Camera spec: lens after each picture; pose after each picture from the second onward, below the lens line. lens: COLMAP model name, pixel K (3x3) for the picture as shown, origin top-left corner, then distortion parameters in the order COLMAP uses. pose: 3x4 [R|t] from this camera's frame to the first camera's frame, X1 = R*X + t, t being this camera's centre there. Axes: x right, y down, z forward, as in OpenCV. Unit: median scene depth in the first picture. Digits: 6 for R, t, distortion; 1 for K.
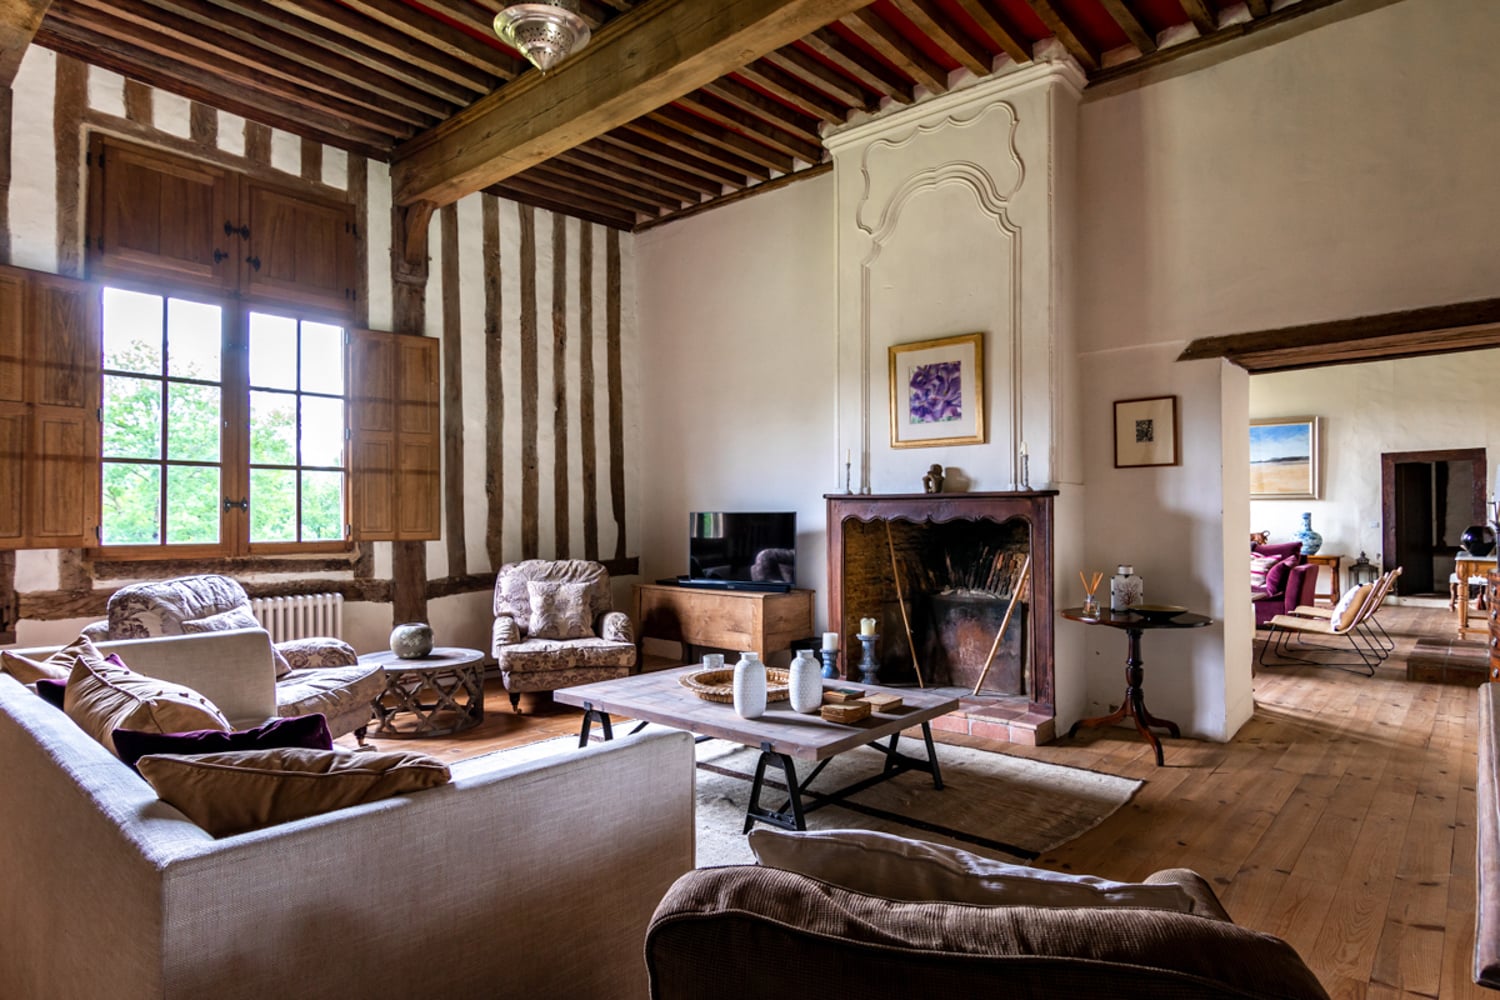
lens RADIAL K [[848.4, 0, 754.3], [0, 848.4, 503.6], [0, 0, 1]] dist [0.006512, 0.000983]
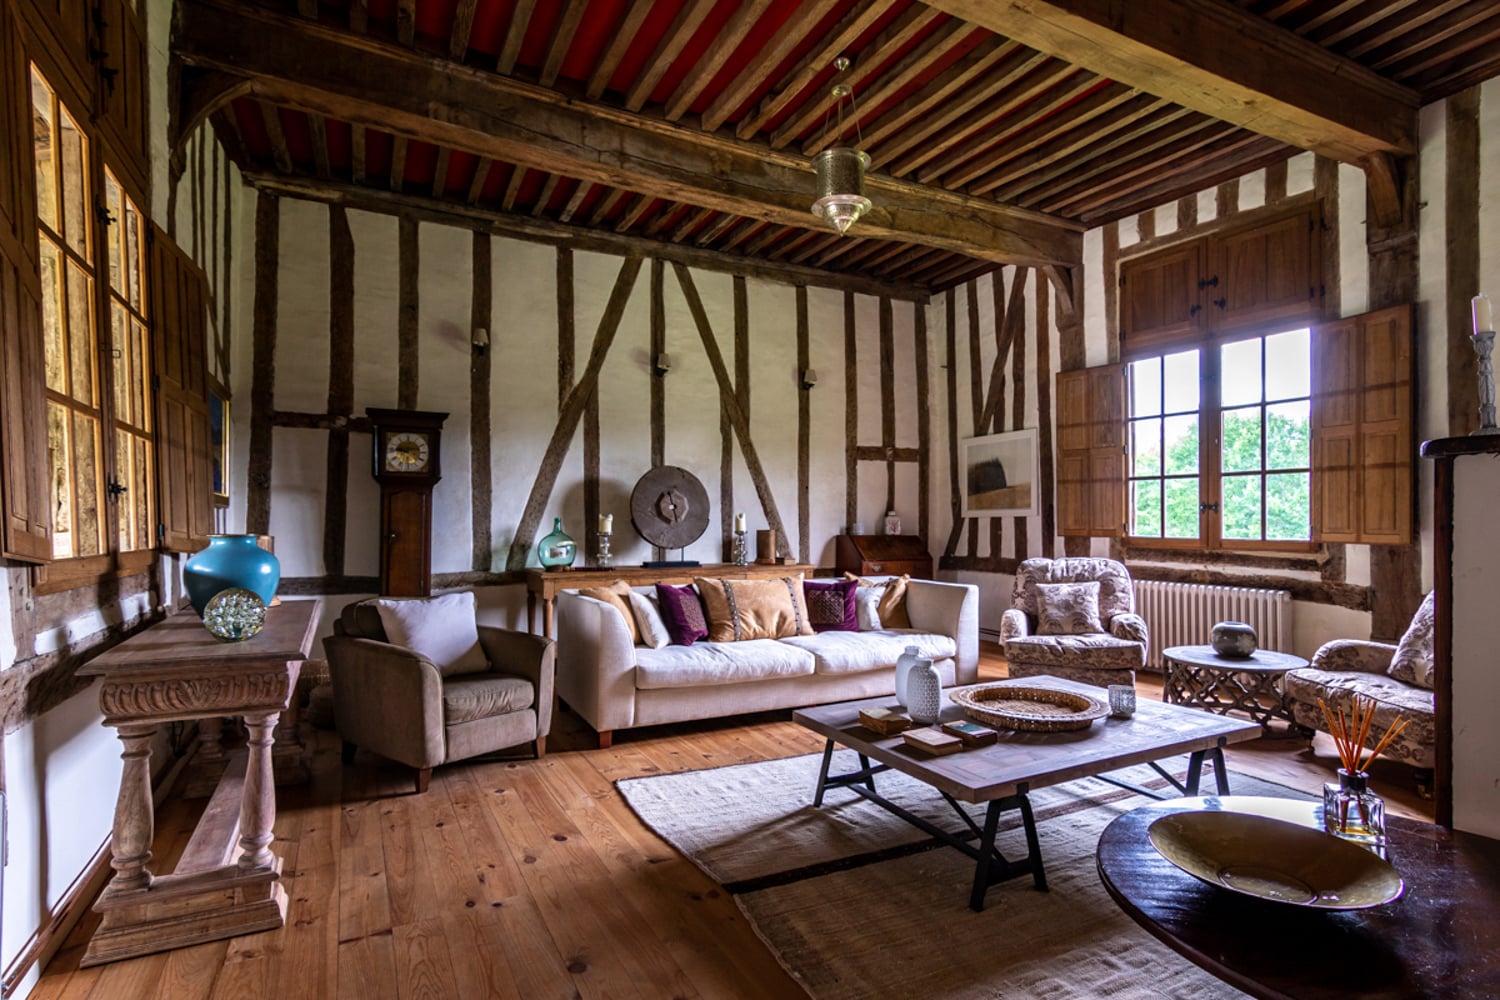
lens RADIAL K [[754.3, 0, 753.5], [0, 754.3, 506.9], [0, 0, 1]] dist [-0.004053, -0.000499]
pose [[-0.361332, -0.012725, -0.932350, 0.601476], [0.015001, 0.999698, -0.019458, 0.011260], [0.932317, -0.021017, -0.361032, 0.737326]]
